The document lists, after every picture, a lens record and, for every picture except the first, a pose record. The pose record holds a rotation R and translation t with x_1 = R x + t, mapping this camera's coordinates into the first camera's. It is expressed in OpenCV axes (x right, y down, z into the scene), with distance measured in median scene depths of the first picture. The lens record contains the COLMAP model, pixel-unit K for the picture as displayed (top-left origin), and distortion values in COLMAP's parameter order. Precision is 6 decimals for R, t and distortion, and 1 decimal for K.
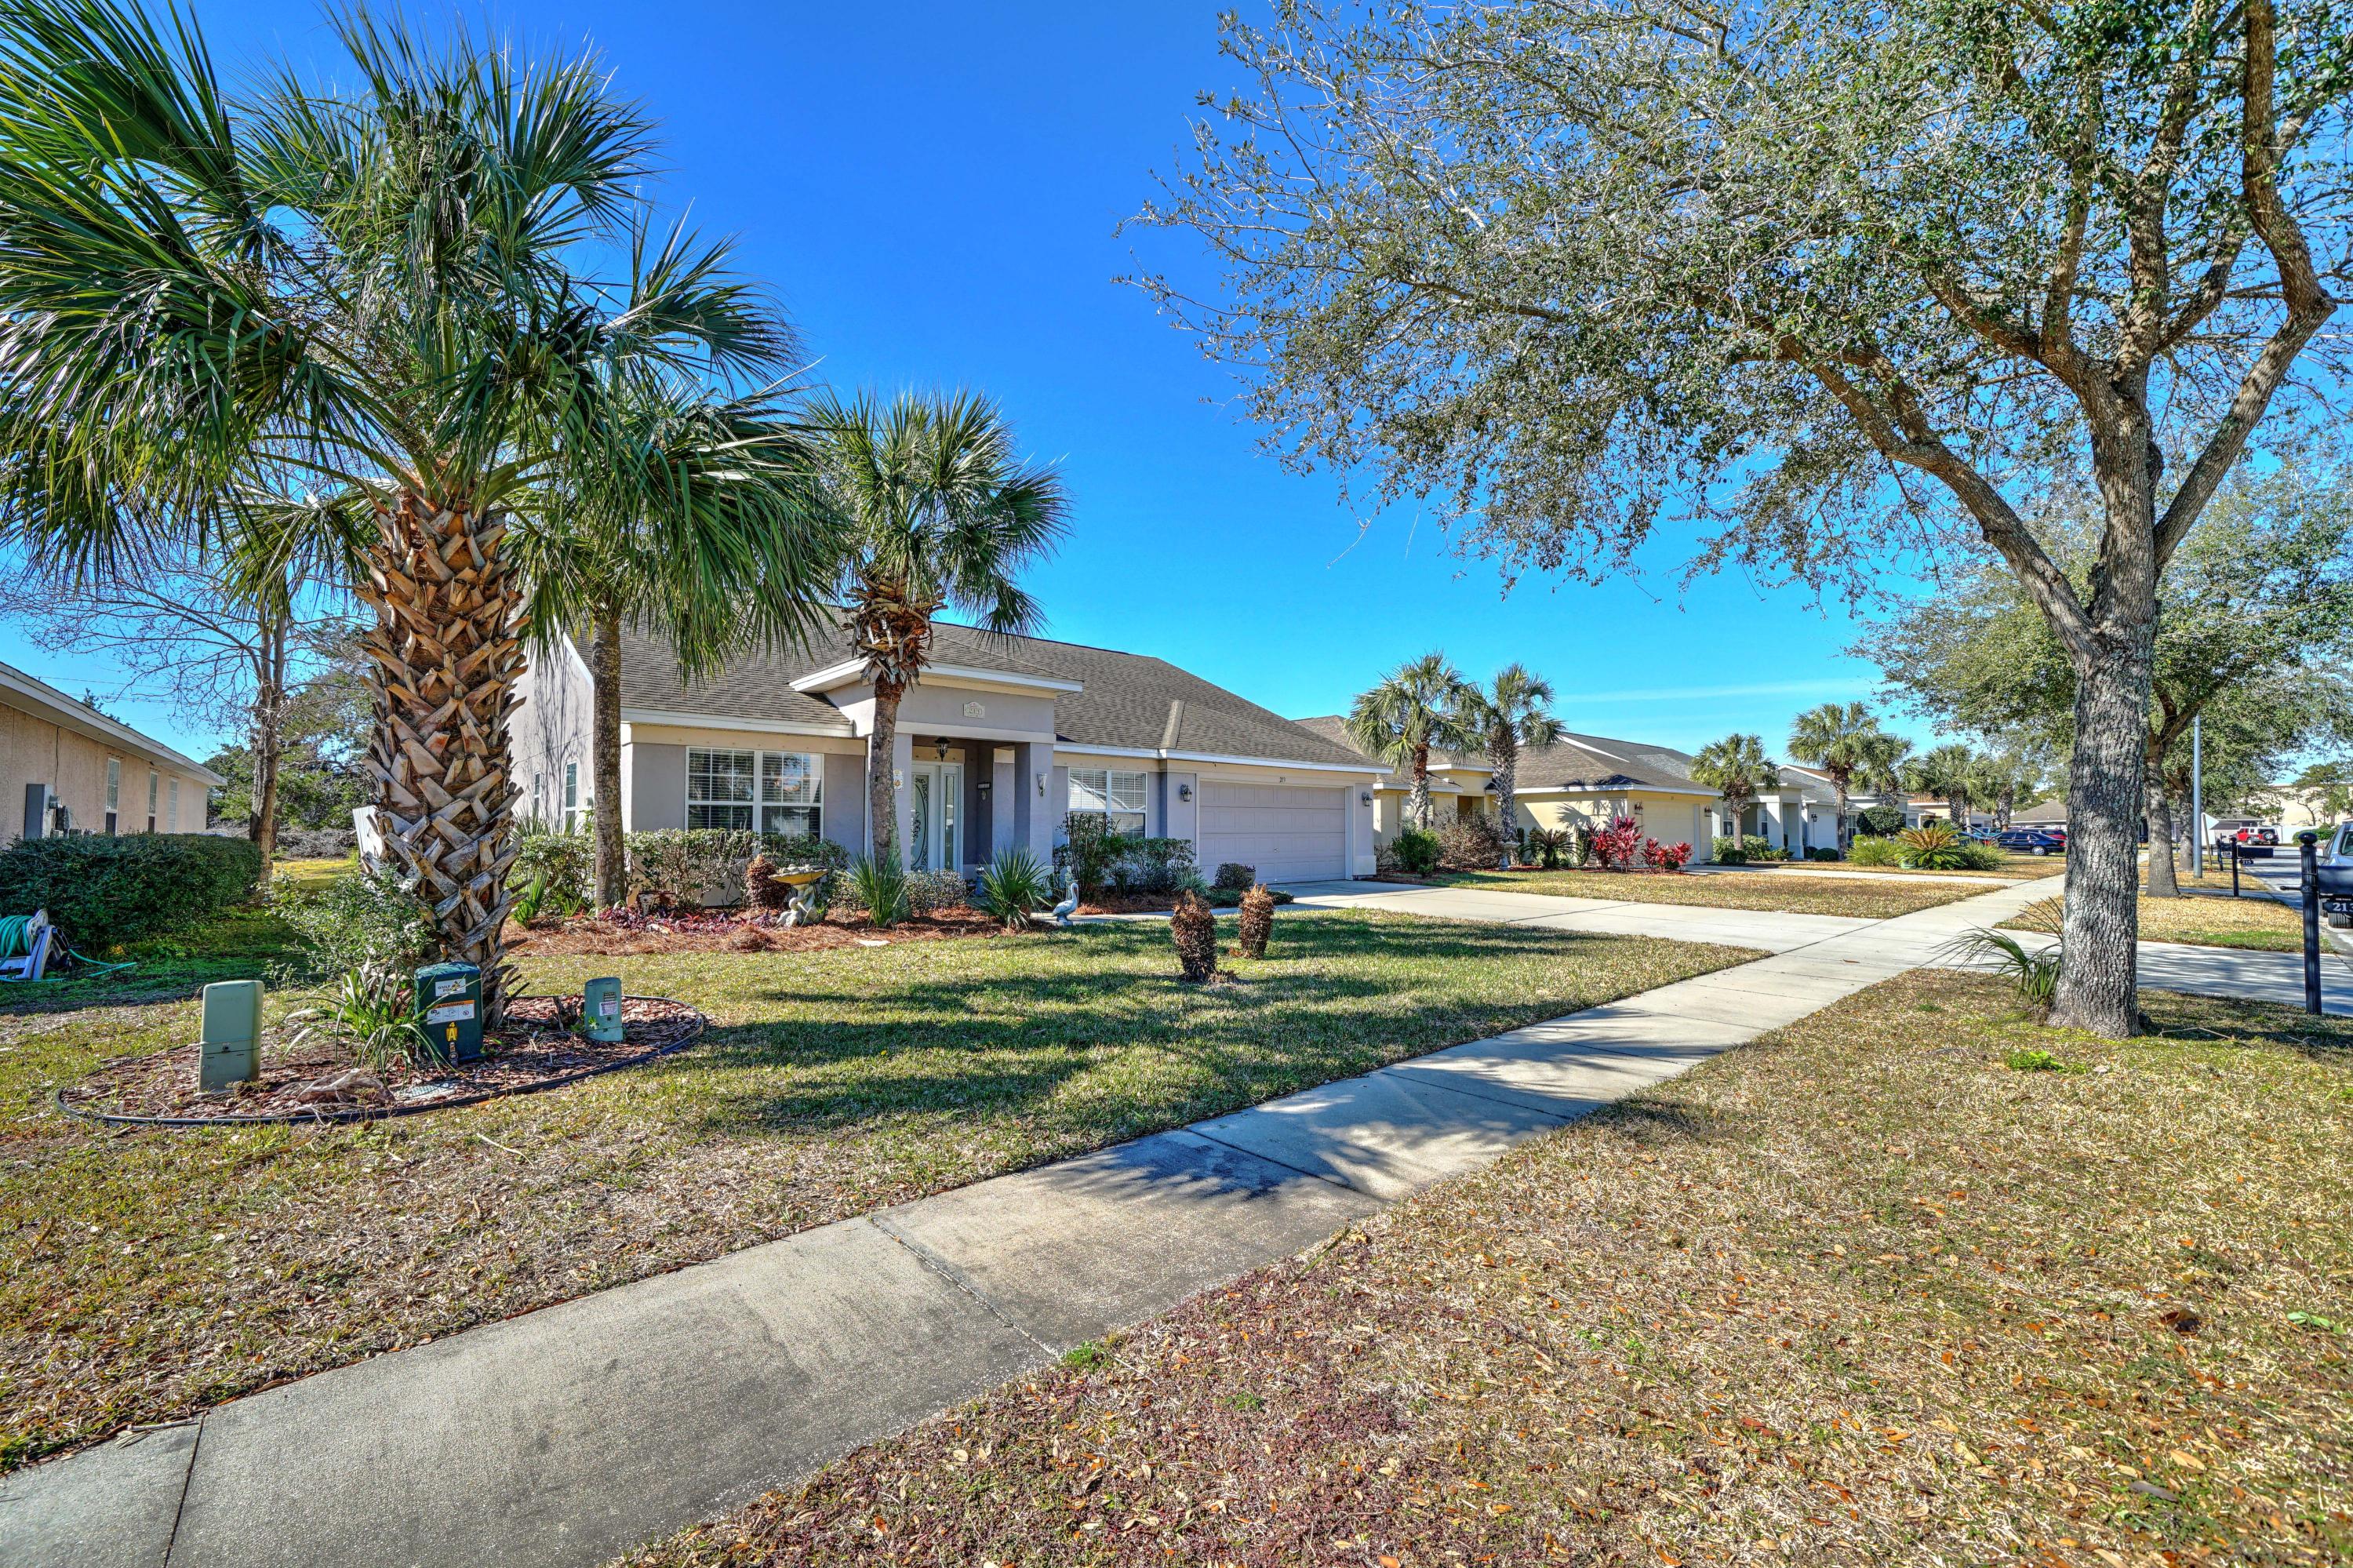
lens RADIAL K [[928.2, 0, 1174.5], [0, 928.2, 789.7], [0, 0, 1]] dist [-0.003149, 0.000639]
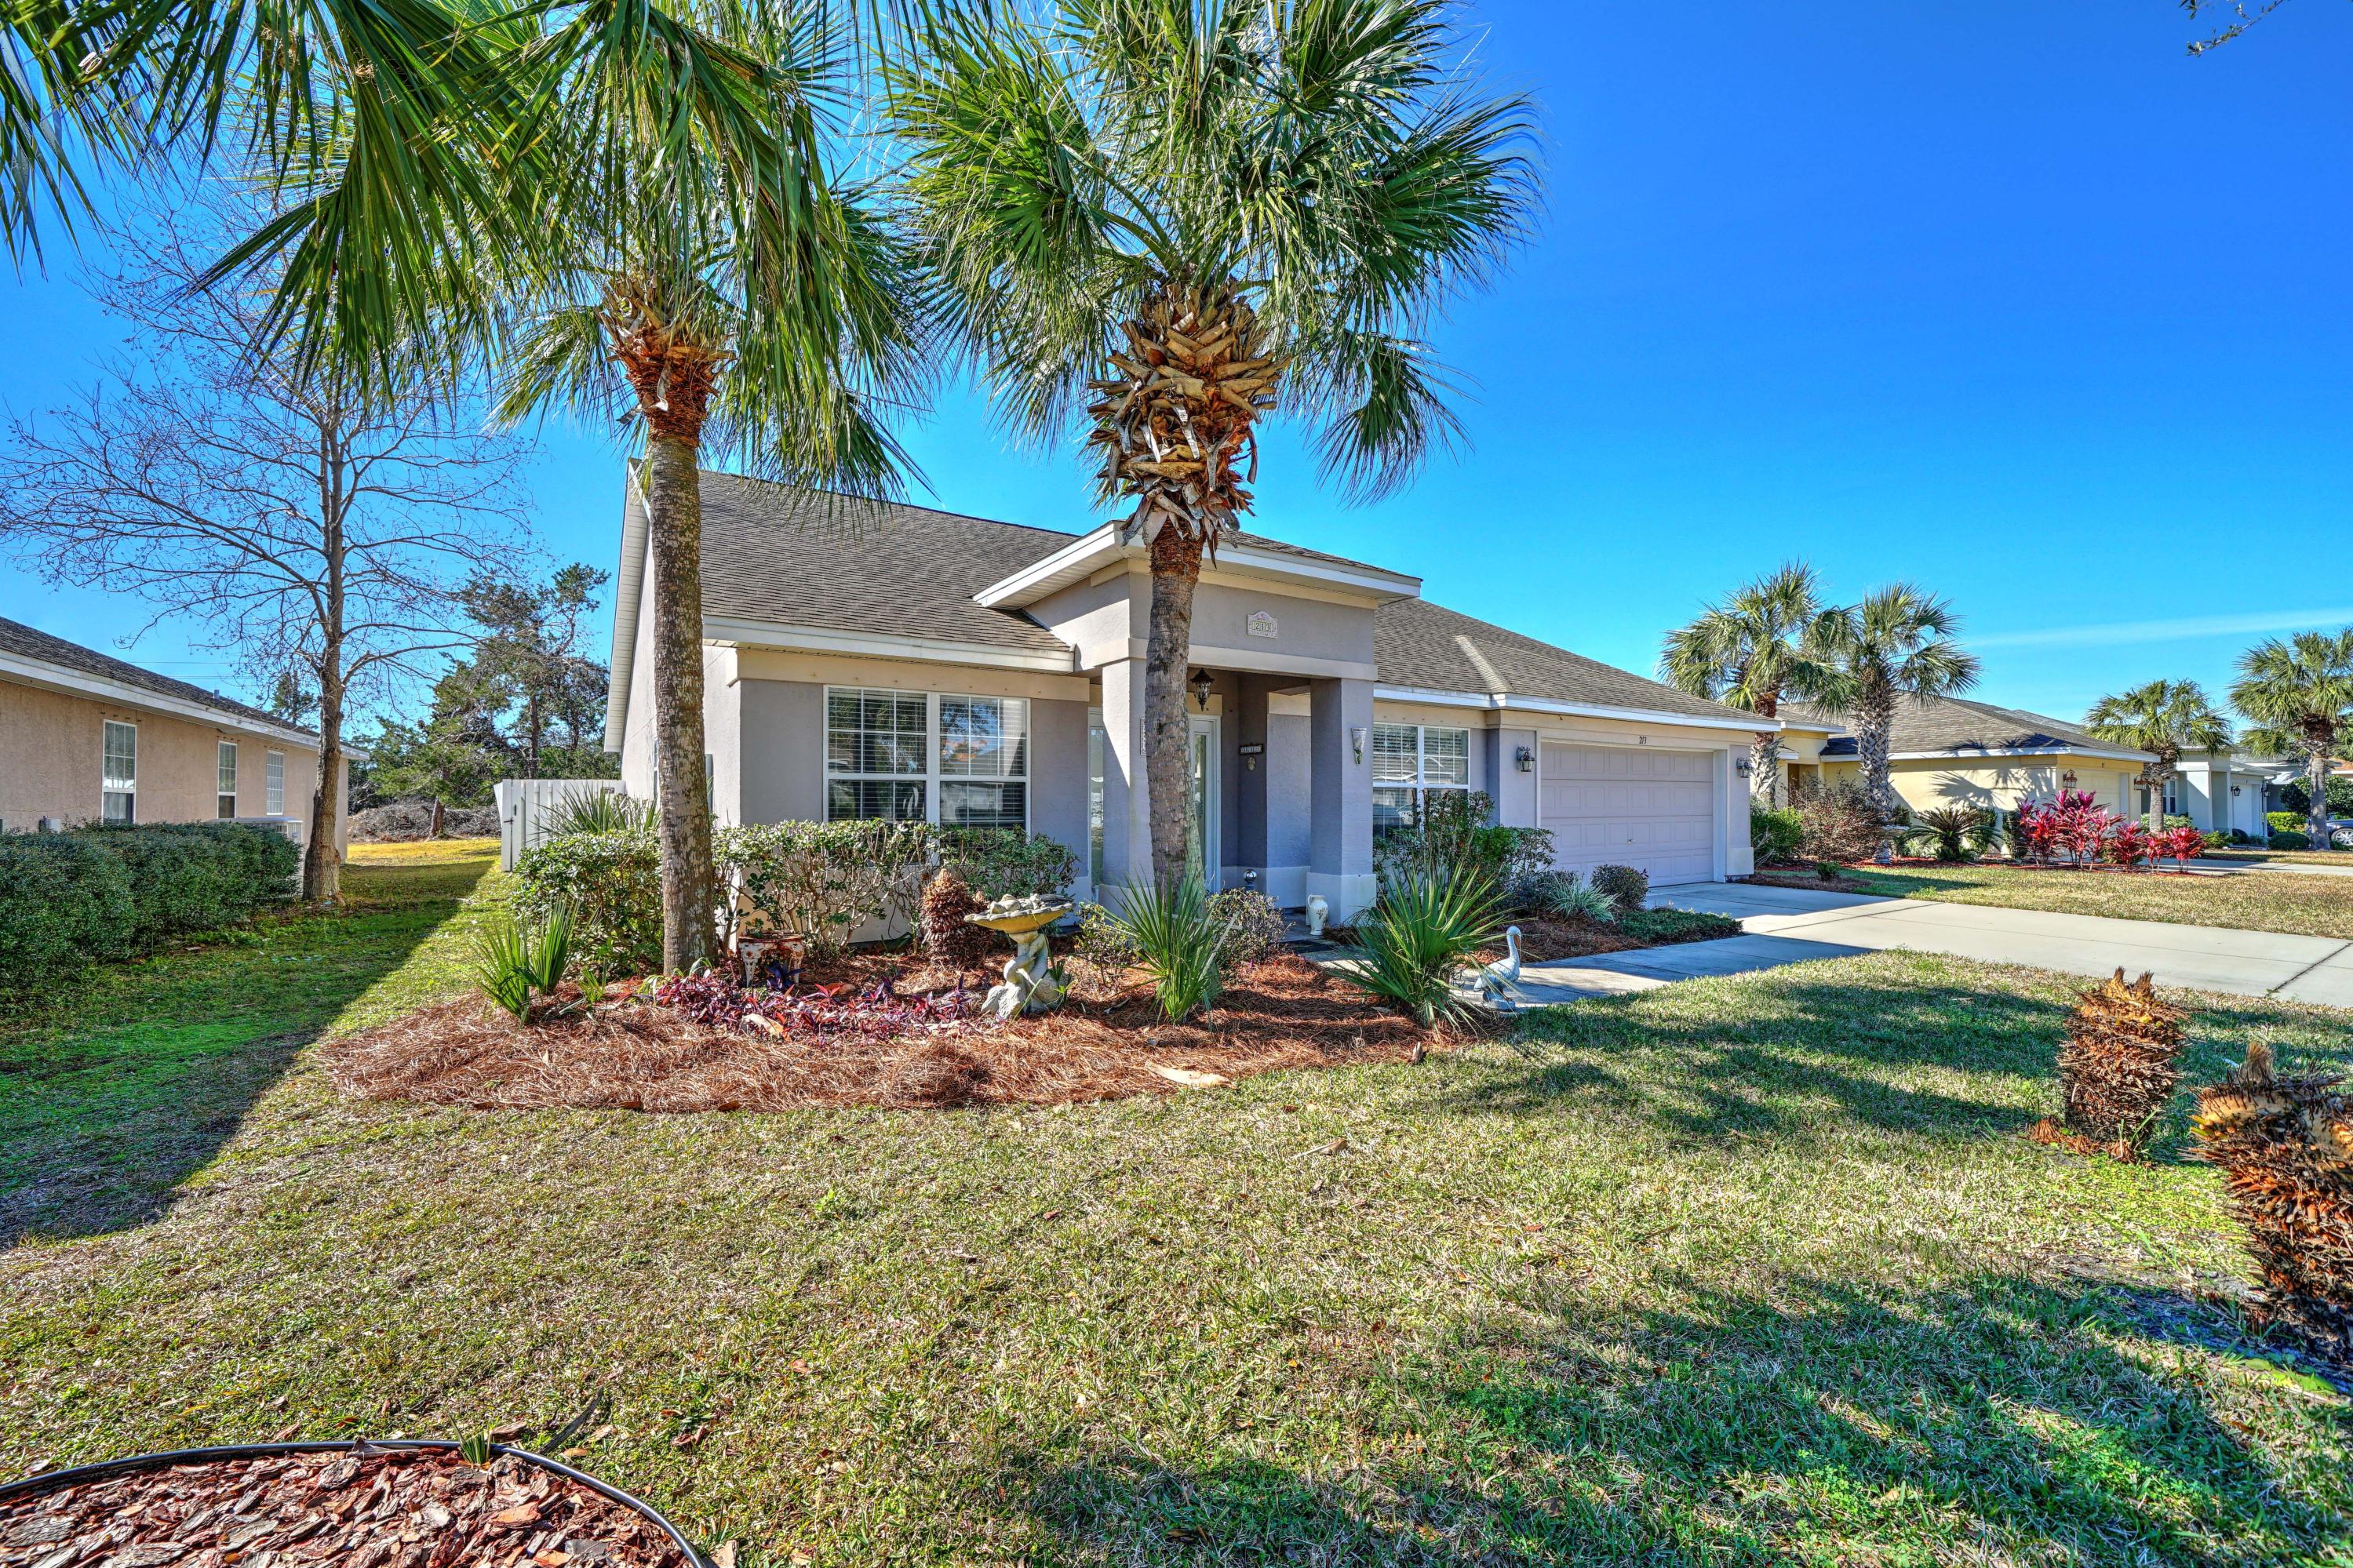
lens RADIAL K [[928.0, 0, 1177.8], [0, 928.0, 784.4], [0, 0, 1]] dist [-0.003149, 0.000639]
pose [[0.989420, -0.002614, -0.145055, -0.171512], [0.006088, 0.999705, 0.023511, 0.005269], [0.144951, -0.024146, 0.989144, 0.354887]]
